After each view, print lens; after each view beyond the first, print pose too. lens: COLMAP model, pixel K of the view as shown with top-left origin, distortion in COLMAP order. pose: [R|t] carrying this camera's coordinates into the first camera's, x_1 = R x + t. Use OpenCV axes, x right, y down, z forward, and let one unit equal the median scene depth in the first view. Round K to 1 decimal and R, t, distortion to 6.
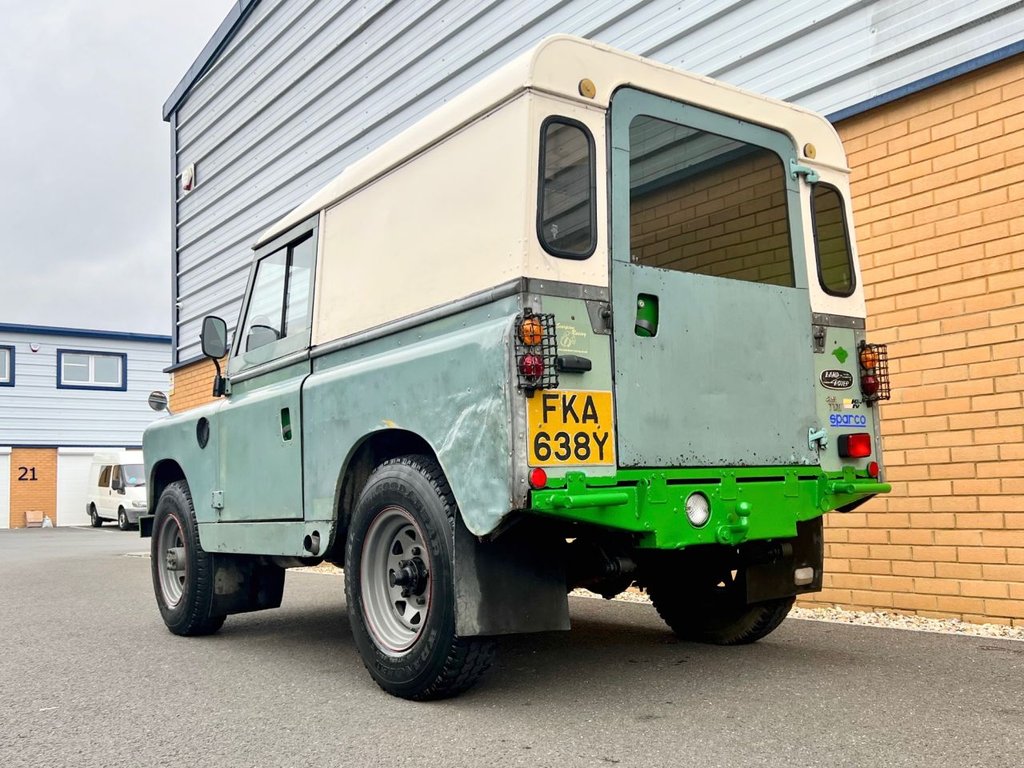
lens RADIAL K [[994.4, 0, 536.8], [0, 994.4, 424.4], [0, 0, 1]] dist [0.106854, -0.223316]
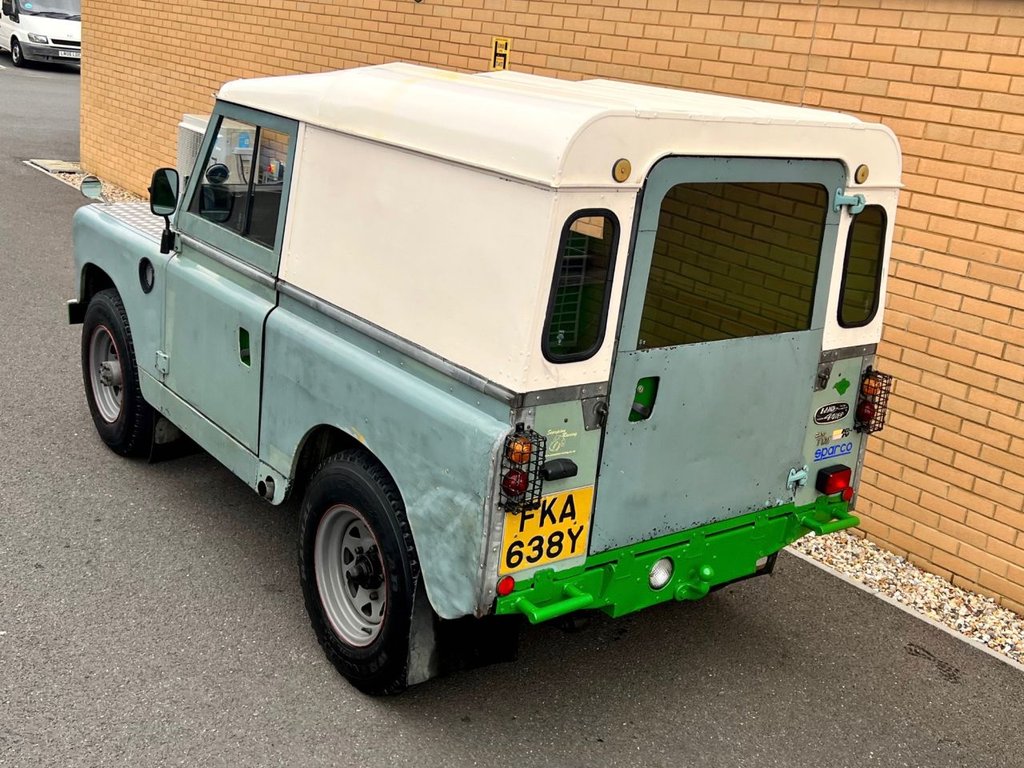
lens RADIAL K [[1131.4, 0, 542.5], [0, 1131.4, 355.3], [0, 0, 1]] dist [0.109787, -0.212593]
pose [[0.988850, 0.132504, 0.067959, -0.062311], [-0.147677, 0.931285, 0.333017, -0.481706], [-0.019163, -0.339340, 0.940469, 0.005710]]
